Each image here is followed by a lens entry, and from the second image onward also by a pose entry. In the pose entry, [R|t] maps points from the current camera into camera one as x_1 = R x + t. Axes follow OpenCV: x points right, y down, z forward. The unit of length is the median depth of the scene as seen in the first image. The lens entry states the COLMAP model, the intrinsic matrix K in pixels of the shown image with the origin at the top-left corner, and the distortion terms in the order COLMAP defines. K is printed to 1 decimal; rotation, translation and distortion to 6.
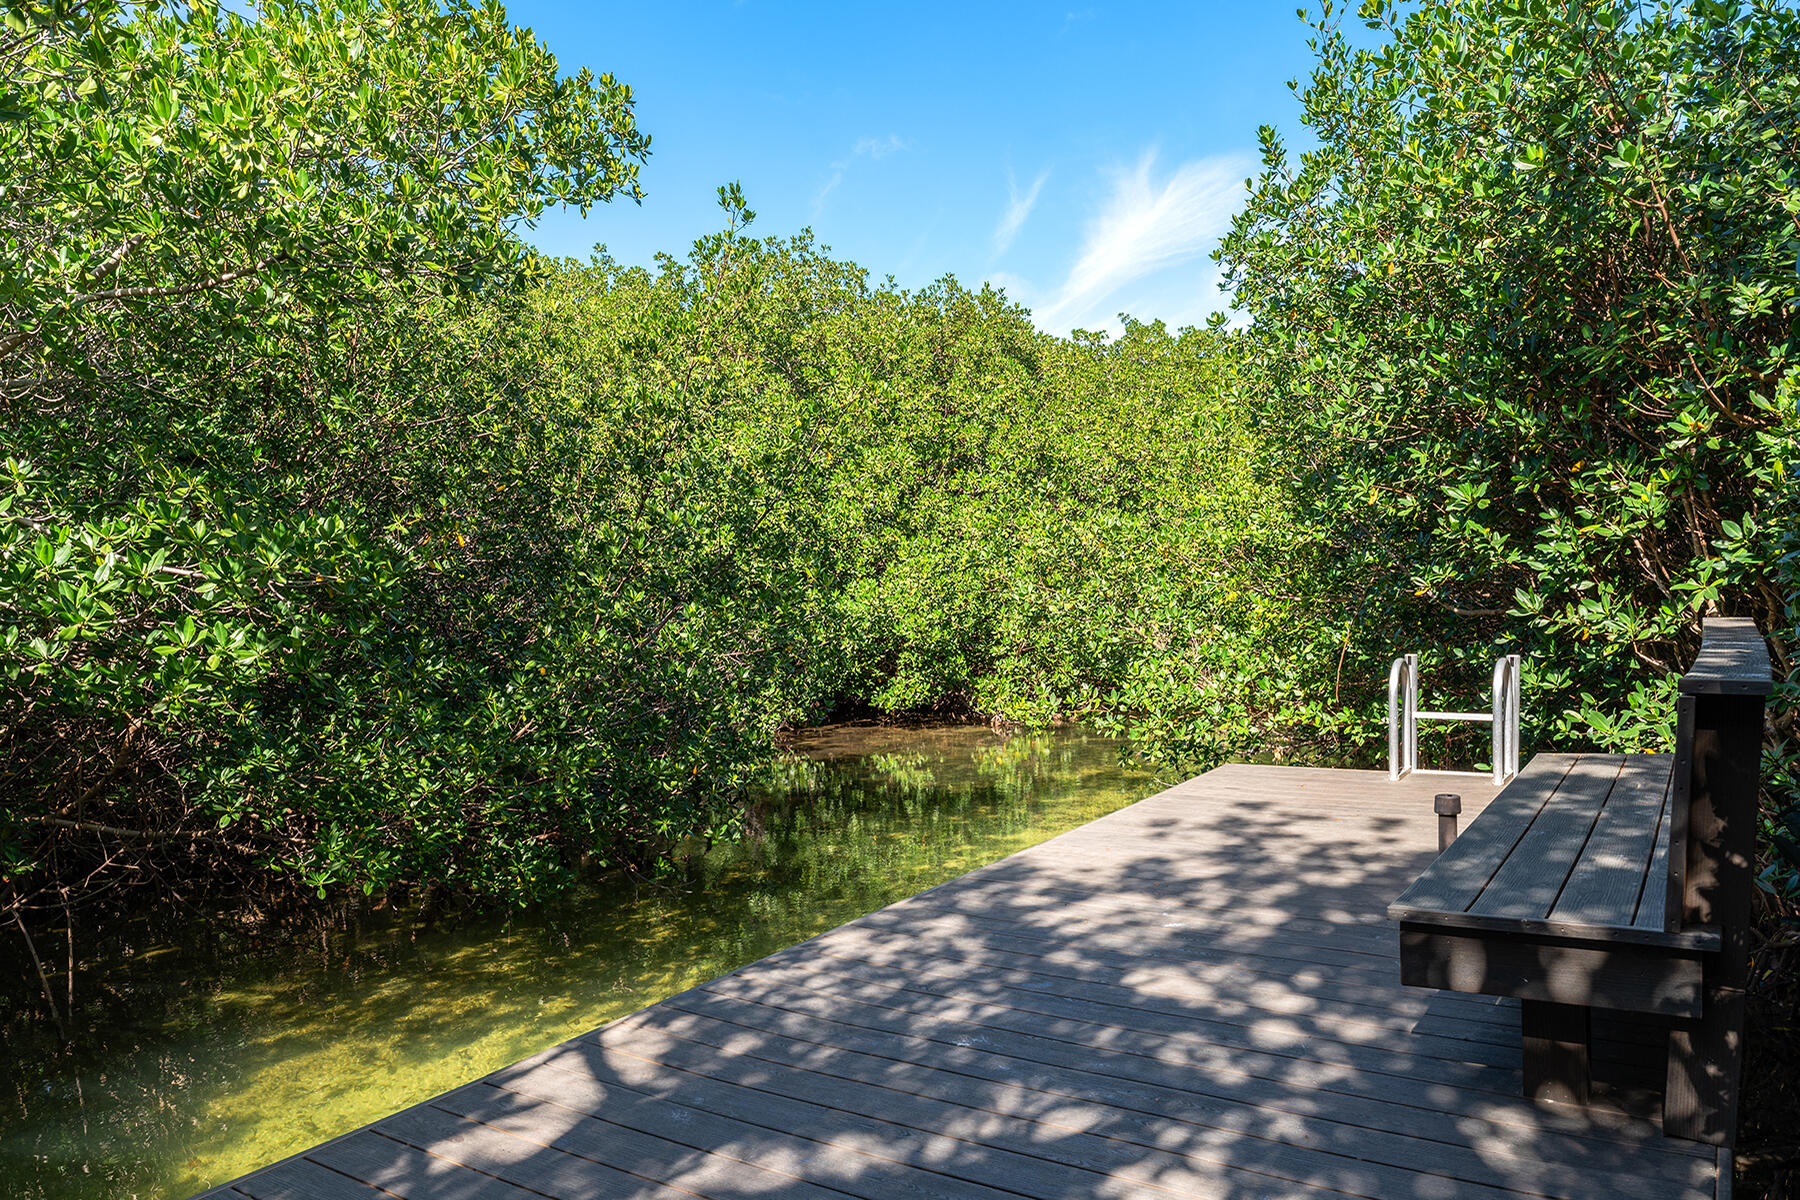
lens RADIAL K [[1228.3, 0, 898.9], [0, 1228.3, 599.9], [0, 0, 1]] dist [0.006574, 0.001569]
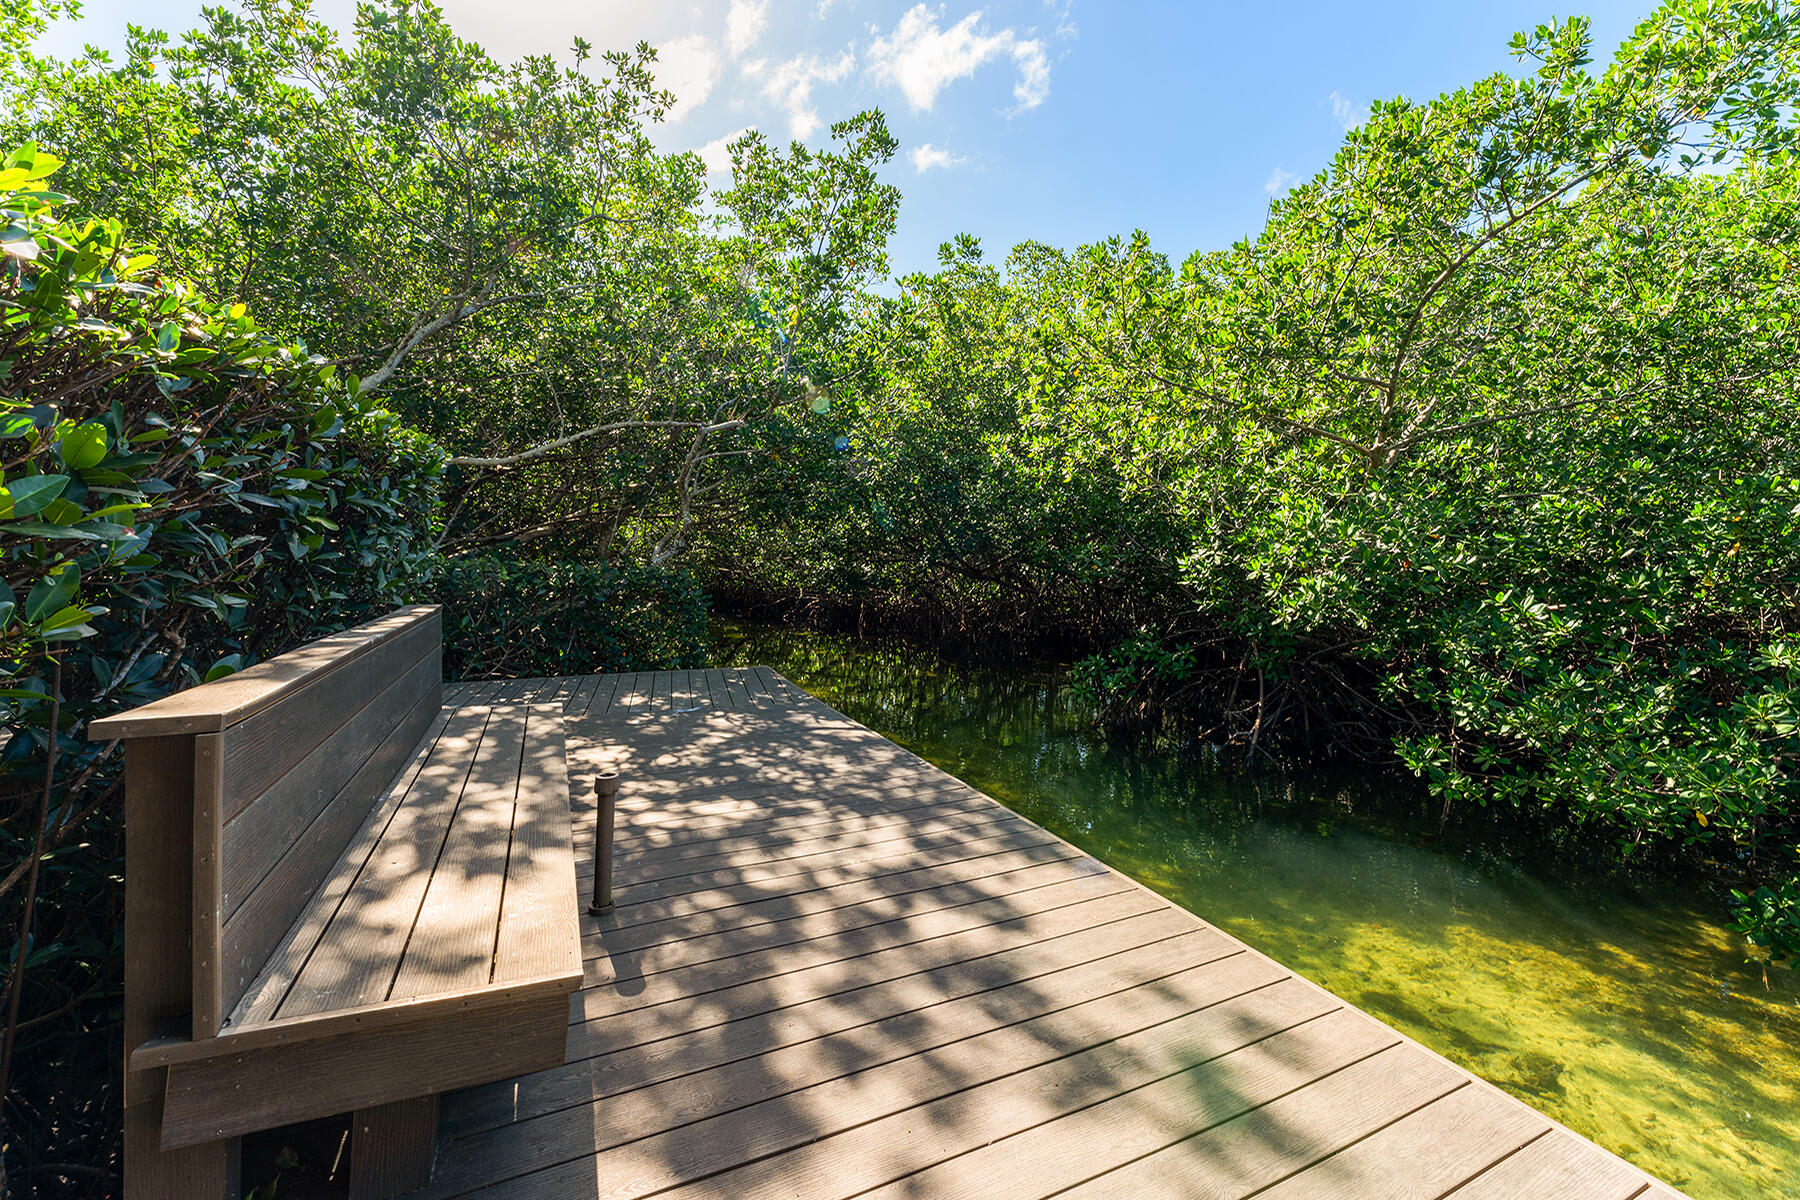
lens RADIAL K [[738.4, 0, 879.9], [0, 738.4, 532.9], [0, 0, 1]] dist [-0.000713, -0.000004]
pose [[-0.525203, 0.000584, -0.850977, 0.919403], [-0.018759, 0.999749, 0.012264, -0.057393], [0.850770, 0.022405, -0.525060, 1.648465]]
